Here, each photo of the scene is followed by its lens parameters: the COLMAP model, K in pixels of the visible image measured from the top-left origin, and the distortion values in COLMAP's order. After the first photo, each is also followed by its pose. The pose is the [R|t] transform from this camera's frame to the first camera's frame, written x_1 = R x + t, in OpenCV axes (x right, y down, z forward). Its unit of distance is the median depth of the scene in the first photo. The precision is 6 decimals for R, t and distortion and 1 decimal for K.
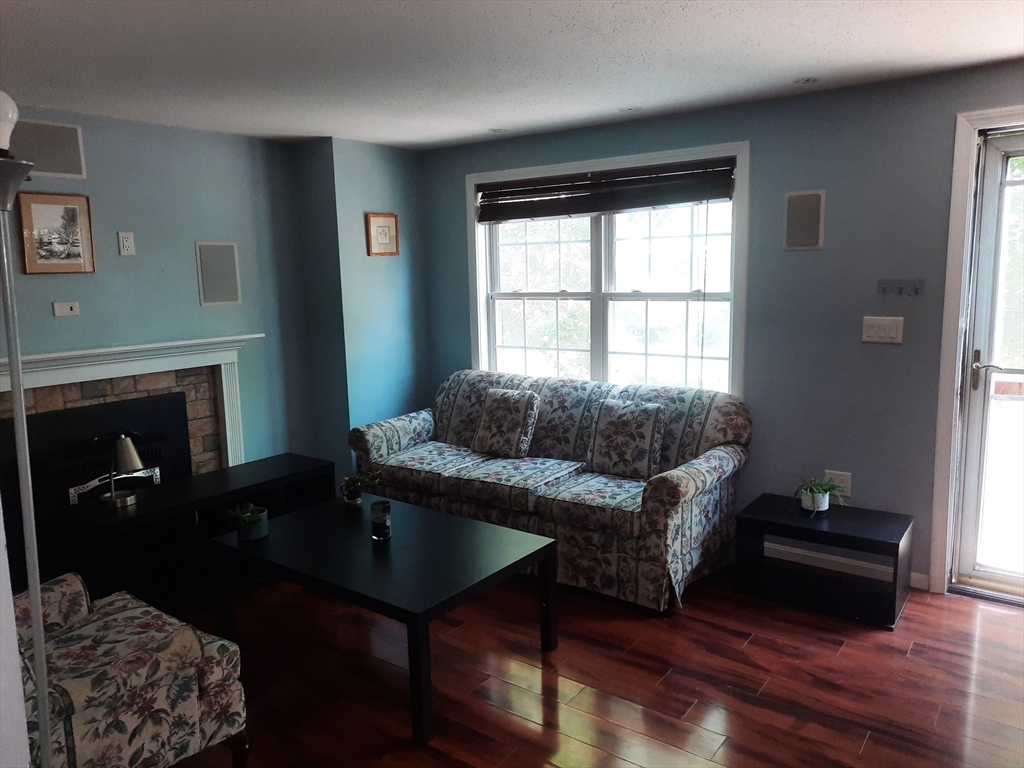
lens RADIAL K [[741.8, 0, 509.8], [0, 741.8, 384.8], [0, 0, 1]] dist [0.051250, -0.041990]
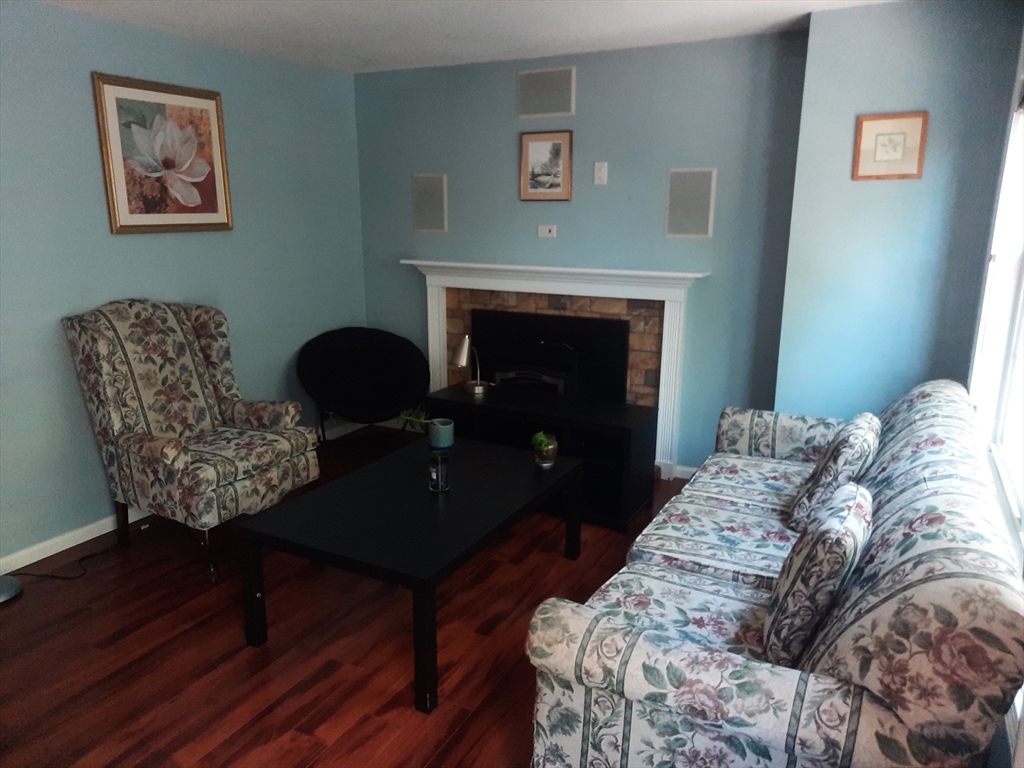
lens RADIAL K [[732.7, 0, 508.3], [0, 732.7, 383.1], [0, 0, 1]] dist [0.075488, -0.089476]
pose [[0.158586, 0.255512, -0.953711, 0.557996], [-0.160259, 0.959787, 0.230491, -0.123213], [0.974252, 0.116288, 0.193157, 0.708533]]
